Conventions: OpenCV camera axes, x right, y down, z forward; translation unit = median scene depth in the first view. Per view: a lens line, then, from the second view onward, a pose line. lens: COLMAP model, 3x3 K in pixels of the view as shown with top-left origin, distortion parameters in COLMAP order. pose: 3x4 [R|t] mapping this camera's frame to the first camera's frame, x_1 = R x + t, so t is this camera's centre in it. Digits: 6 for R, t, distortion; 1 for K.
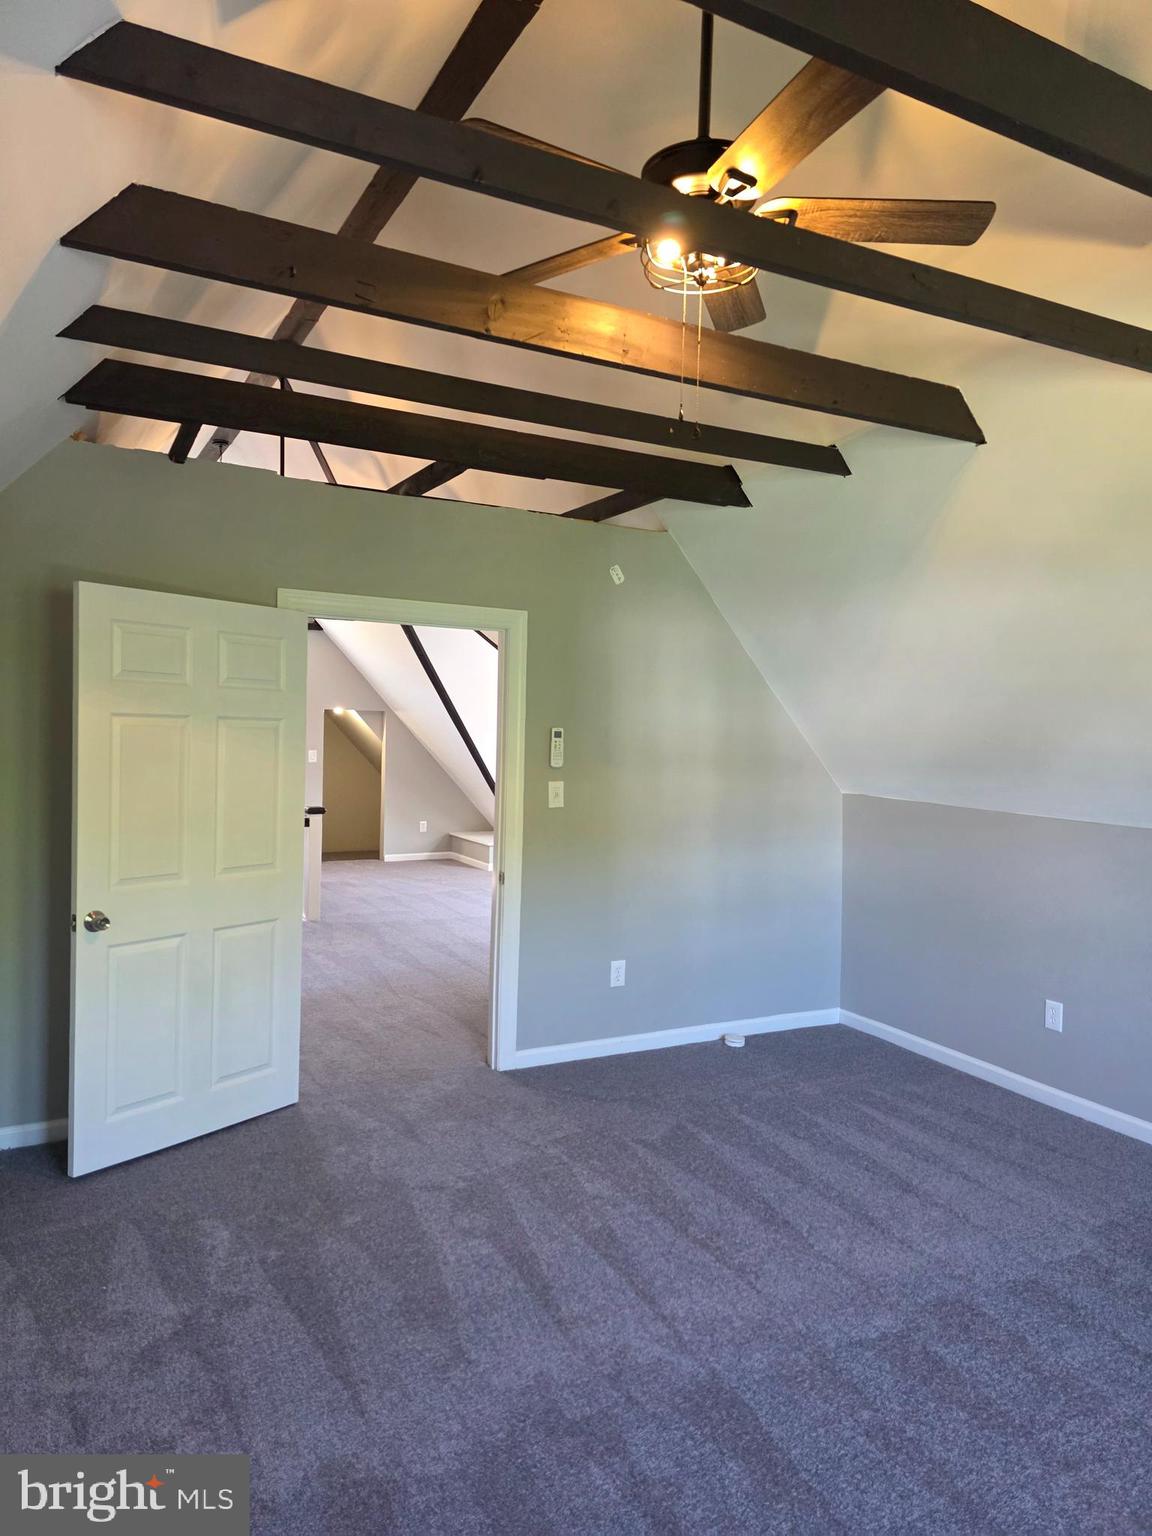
lens RADIAL K [[1026.3, 0, 580.3], [0, 1026.3, 774.0], [0, 0, 1]] dist [0.038915, -0.024559]
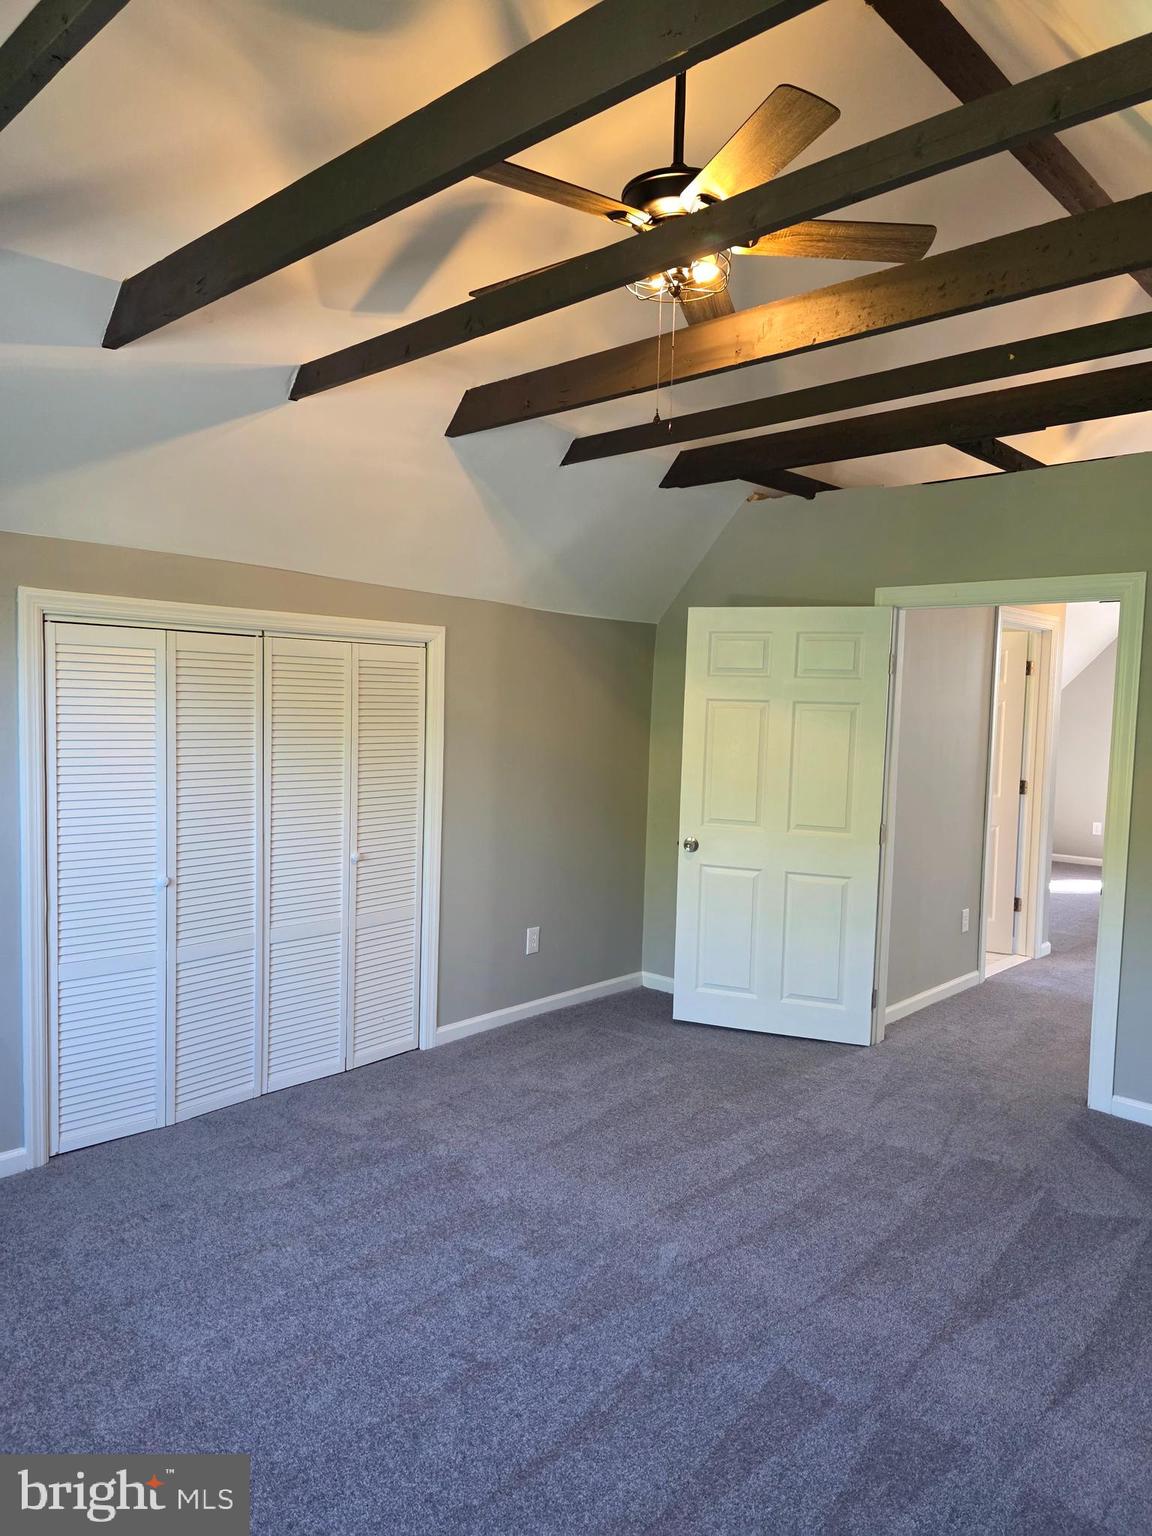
lens RADIAL K [[1026.3, 0, 577.3], [0, 1026.3, 765.0], [0, 0, 1]] dist [0.038915, -0.024559]
pose [[0.313181, 0.042537, -0.948740, 0.767635], [-0.067875, 0.997444, 0.022315, 0.011934], [0.947265, 0.057407, 0.315268, 0.378038]]
